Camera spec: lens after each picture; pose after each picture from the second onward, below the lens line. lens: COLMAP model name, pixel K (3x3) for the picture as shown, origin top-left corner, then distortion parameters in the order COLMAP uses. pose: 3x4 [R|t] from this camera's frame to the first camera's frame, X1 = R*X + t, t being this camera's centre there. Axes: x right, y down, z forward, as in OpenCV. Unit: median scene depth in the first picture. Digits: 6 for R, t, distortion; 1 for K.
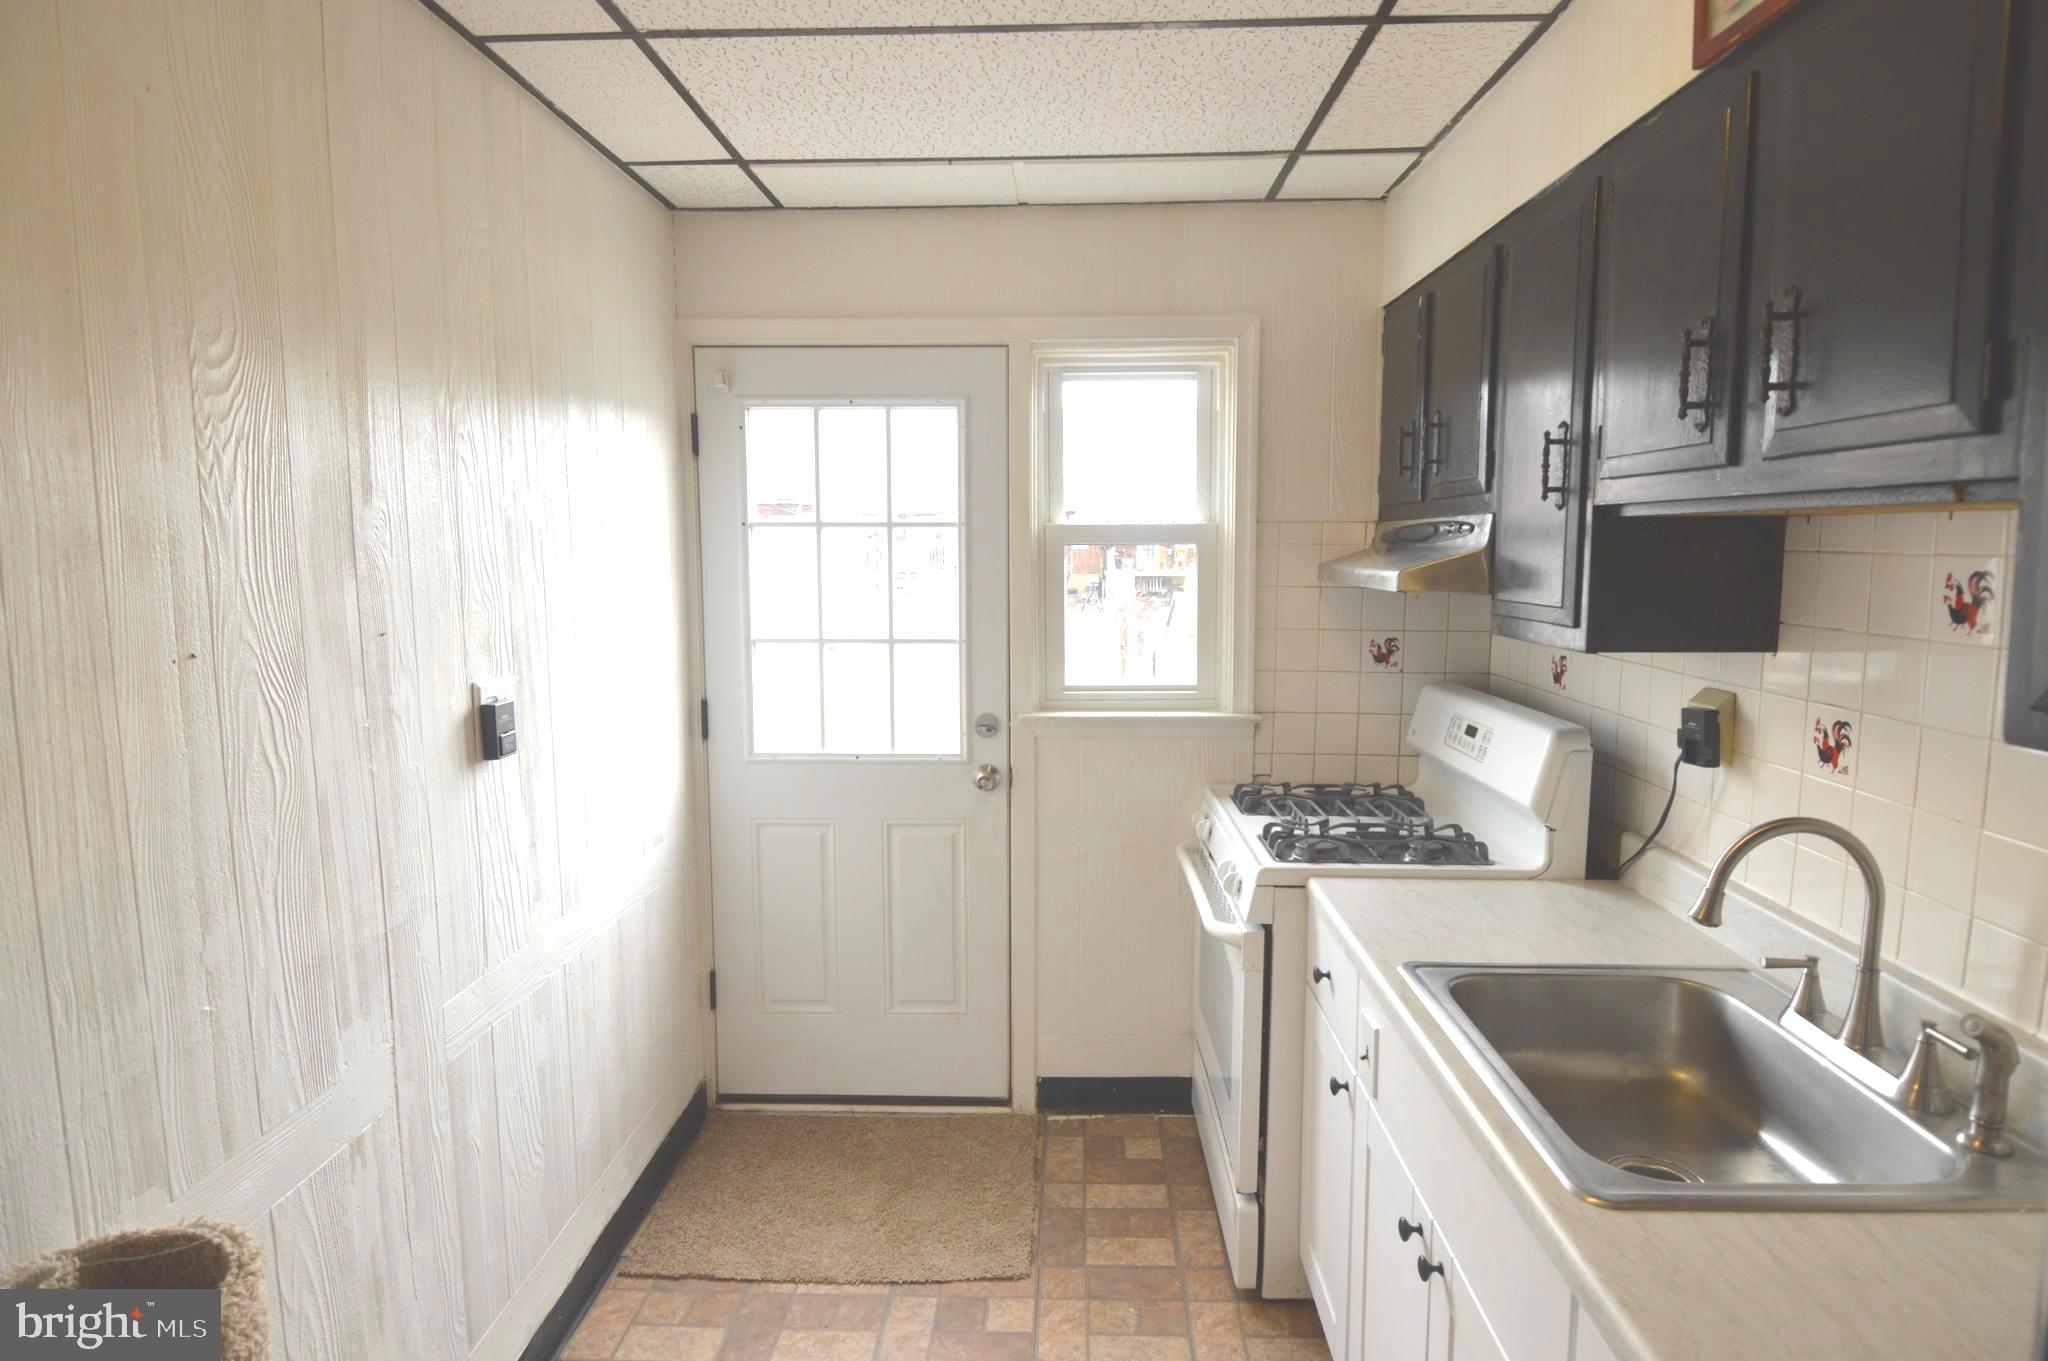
lens RADIAL K [[1096.9, 0, 1027.6], [0, 1096.9, 675.0], [0, 0, 1]] dist [0.007158, -0.018108]
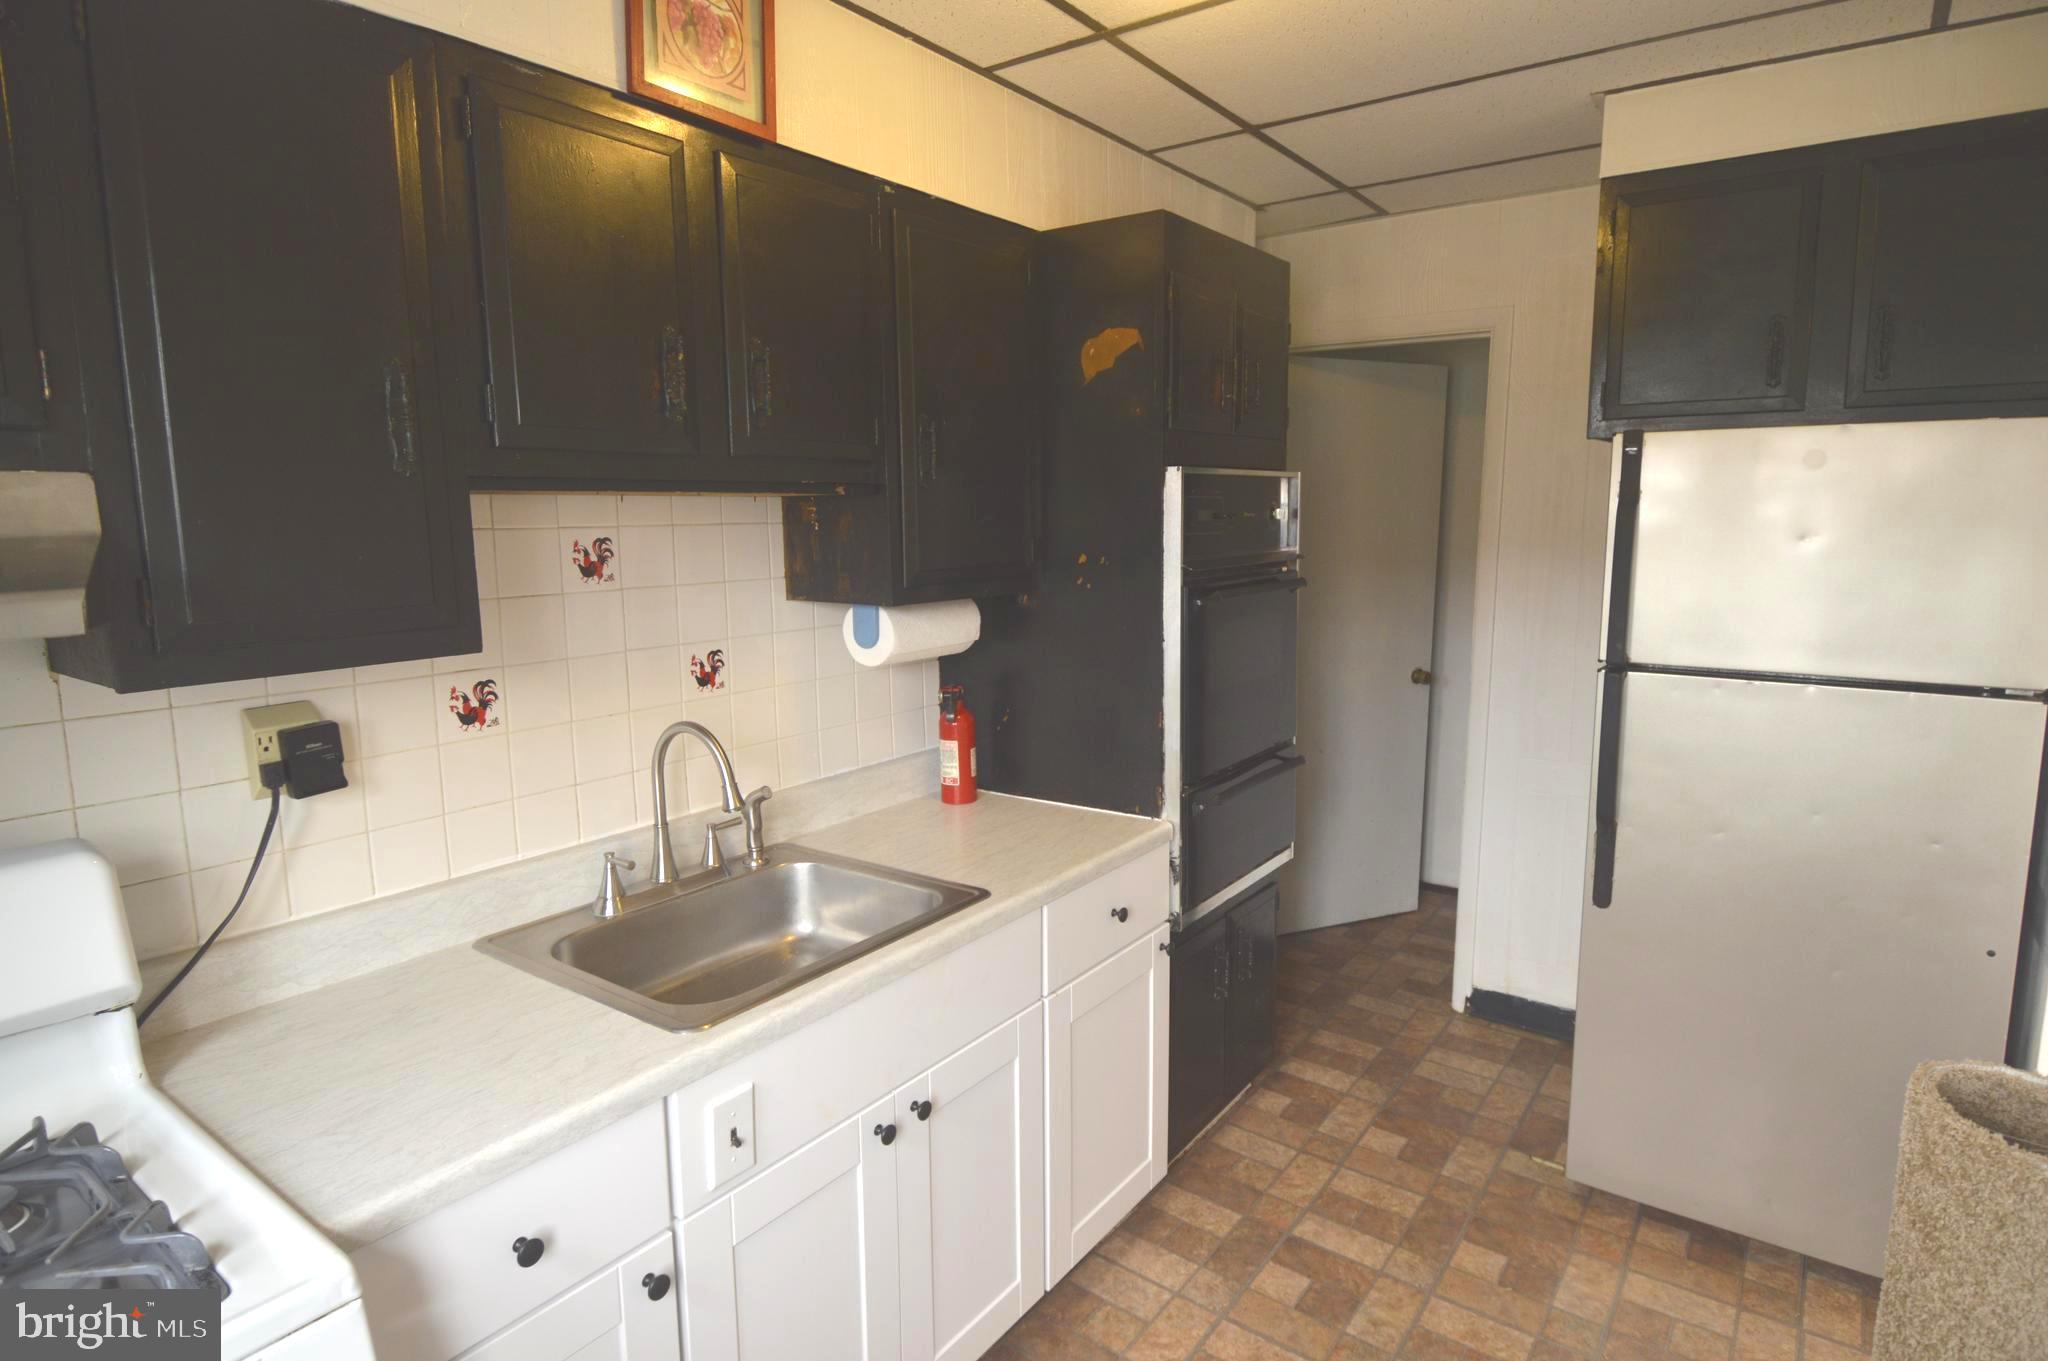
lens RADIAL K [[1096.9, 0, 1025.9], [0, 1096.9, 666.6], [0, 0, 1]] dist [0.007158, -0.018108]
pose [[-0.825807, -0.075186, 0.558919, -0.361019], [0.080074, 0.965400, 0.248175, -0.222351], [-0.558240, 0.249699, -0.791214, 1.702632]]
